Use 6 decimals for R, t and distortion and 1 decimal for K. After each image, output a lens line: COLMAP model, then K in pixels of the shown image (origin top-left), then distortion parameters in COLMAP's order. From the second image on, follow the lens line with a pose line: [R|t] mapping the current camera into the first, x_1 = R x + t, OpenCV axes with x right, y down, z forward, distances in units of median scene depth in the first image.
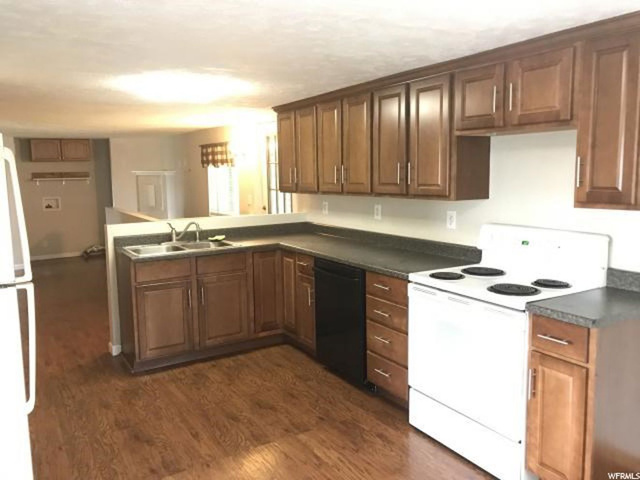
lens RADIAL K [[523.7, 0, 317.0], [0, 523.7, 231.7], [0, 0, 1]] dist [0.020112, -0.002916]
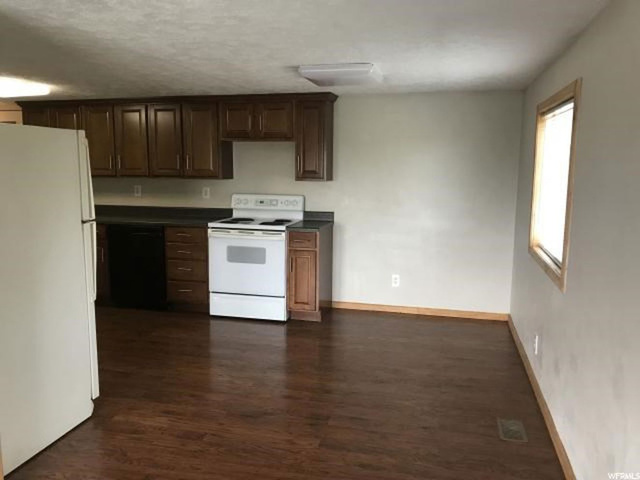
lens RADIAL K [[523.8, 0, 318.0], [0, 523.8, 238.6], [0, 0, 1]] dist [0.065713, -0.003916]
pose [[0.704902, -0.078838, 0.704910, -0.579354], [0.063798, 0.996823, 0.047688, 0.055494], [-0.706430, 0.011357, 0.707692, -0.324727]]
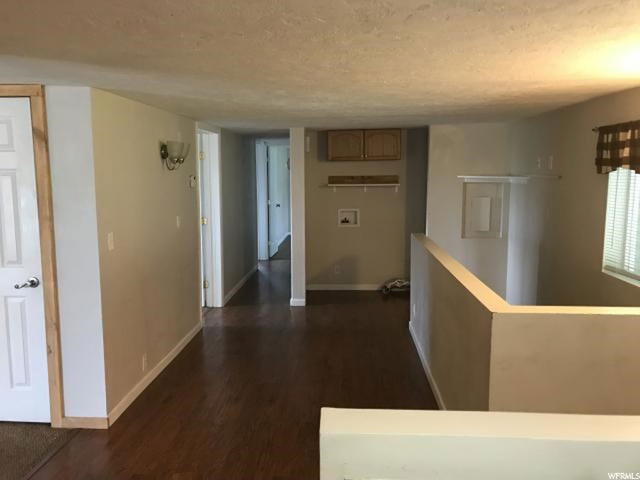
lens RADIAL K [[523.8, 0, 318.0], [0, 523.8, 238.6], [0, 0, 1]] dist [0.065713, -0.003916]
pose [[0.828120, 0.085853, -0.553937, -0.313275], [-0.076779, 0.996260, 0.039626, -0.122817], [0.555268, 0.009715, 0.831615, 0.886095]]
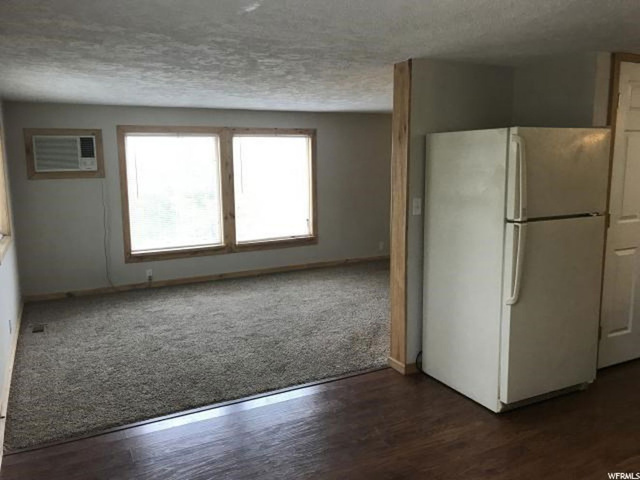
lens RADIAL K [[523.7, 0, 317.0], [0, 523.7, 231.7], [0, 0, 1]] dist [0.020112, -0.002916]
pose [[-0.074527, 0.157344, -0.984728, 0.484073], [-0.101658, 0.981131, 0.164463, -0.033830], [0.992024, 0.112363, -0.057126, 0.233786]]
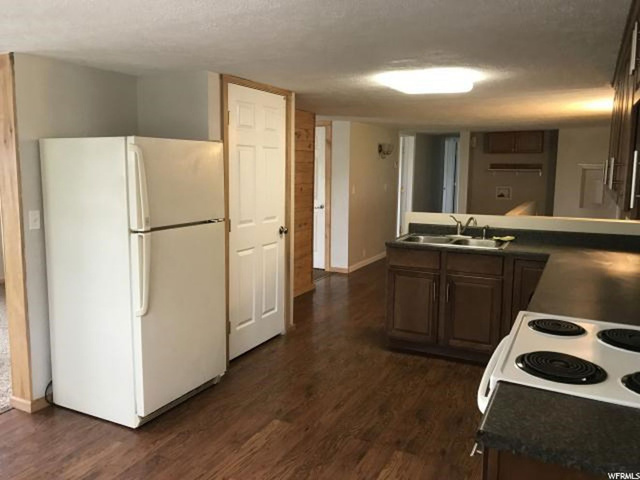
lens RADIAL K [[523.7, 0, 317.0], [0, 523.7, 231.7], [0, 0, 1]] dist [0.020112, -0.002916]
pose [[0.531348, 0.128499, -0.837351, 0.478587], [-0.114596, 0.990246, 0.079244, -0.041118], [0.839367, 0.053851, 0.540891, 0.278509]]
